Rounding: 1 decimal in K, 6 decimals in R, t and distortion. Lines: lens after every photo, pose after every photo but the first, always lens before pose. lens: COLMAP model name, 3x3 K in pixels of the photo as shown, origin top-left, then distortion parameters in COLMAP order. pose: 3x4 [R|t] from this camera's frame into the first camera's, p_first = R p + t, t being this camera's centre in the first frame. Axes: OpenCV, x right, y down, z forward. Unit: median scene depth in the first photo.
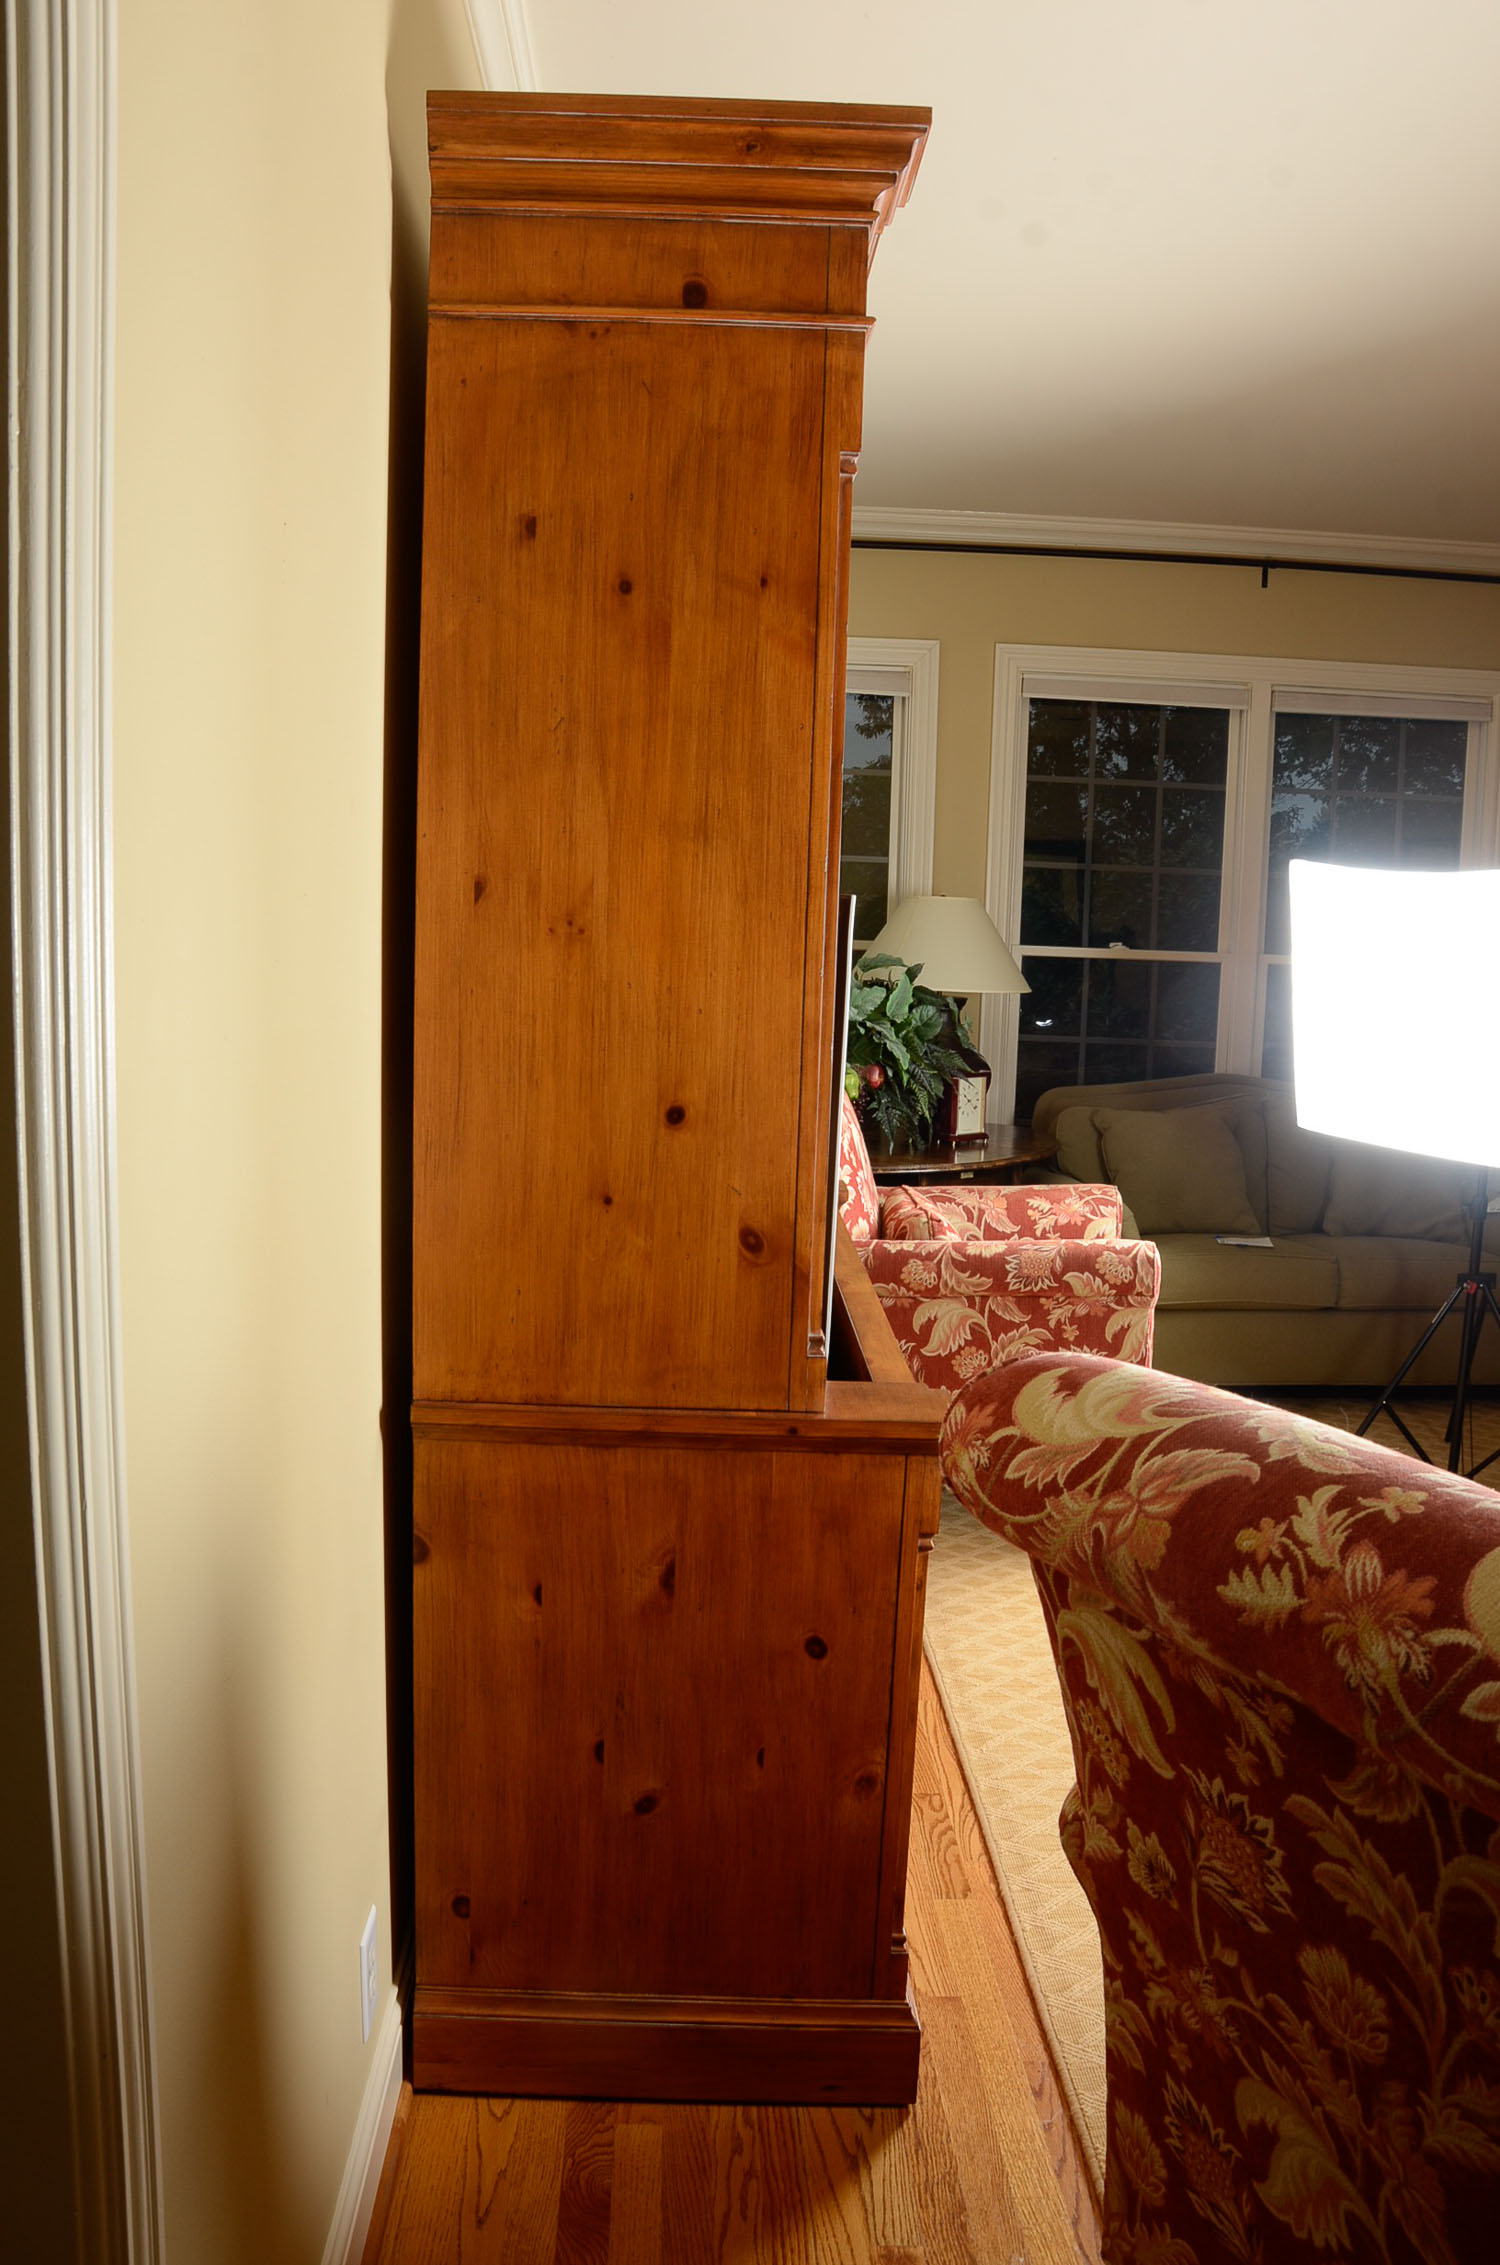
lens RADIAL K [[1736.6, 0, 750.0], [0, 1736.6, 1132.5], [0, 0, 1]] dist [-0.161210, 0.116202]
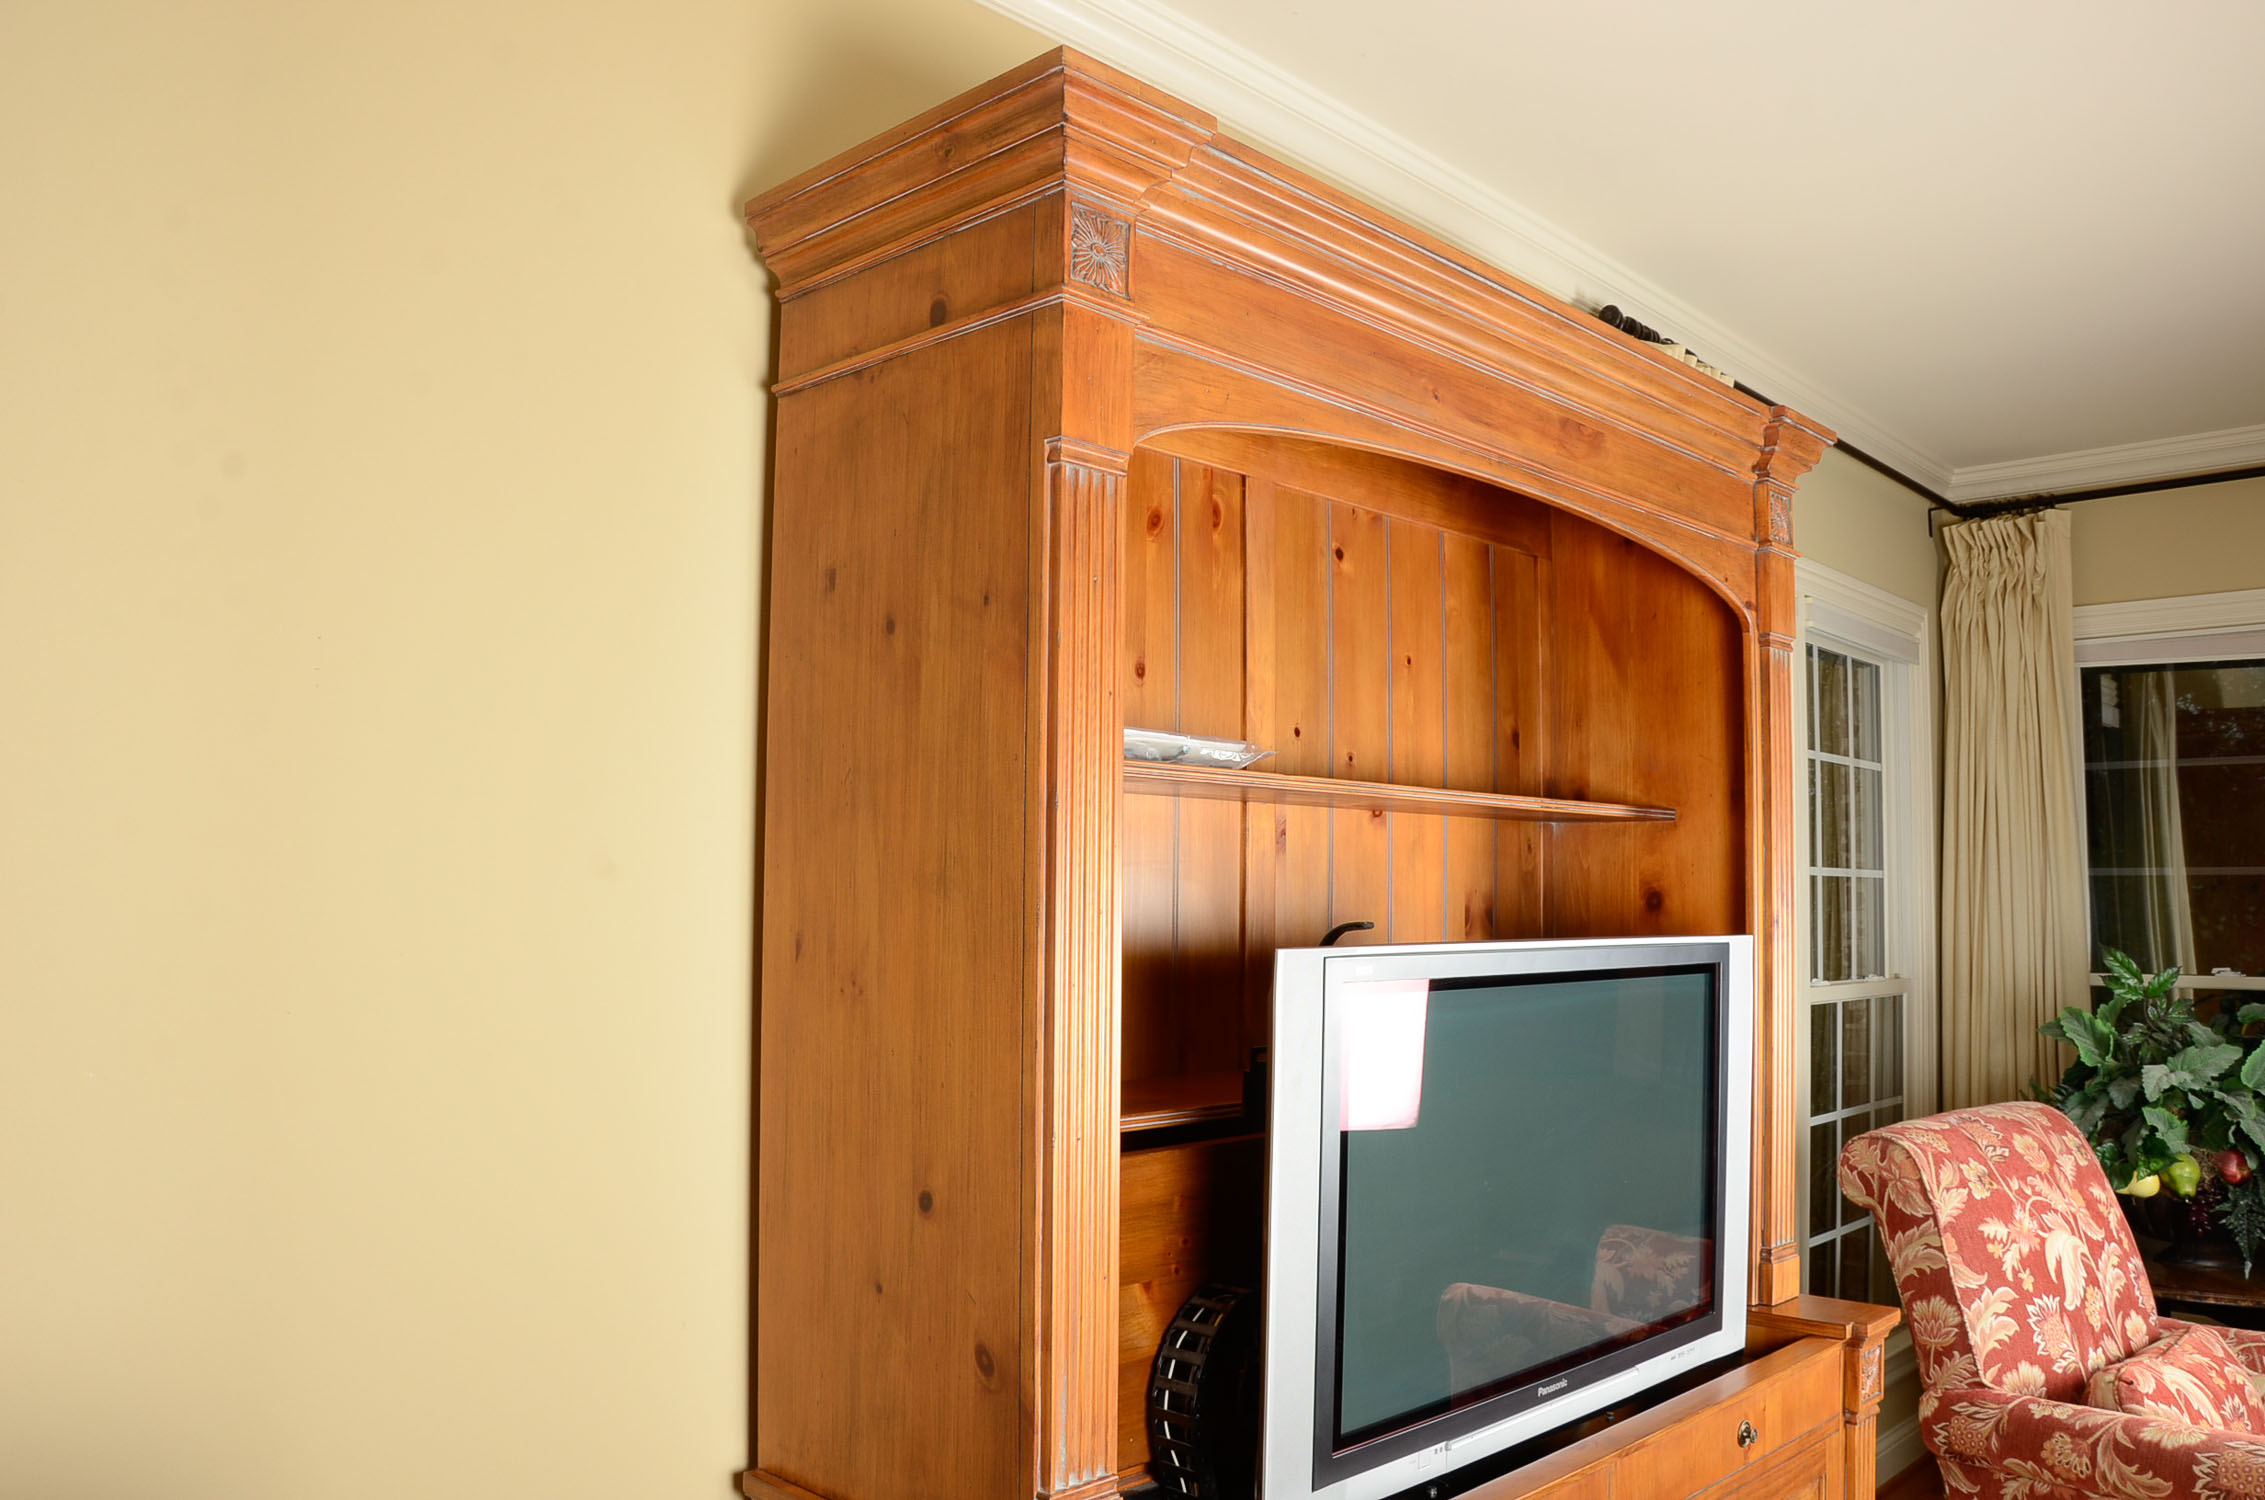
lens RADIAL K [[1736.6, 0, 1137.8], [0, 1736.6, 783.6], [0, 0, 1]] dist [-0.161210, 0.116202]
pose [[0.706700, -0.071237, -0.703918, 0.684118], [-0.083259, 0.979632, -0.182729, -0.069860], [0.702597, 0.187742, 0.686374, 0.451363]]
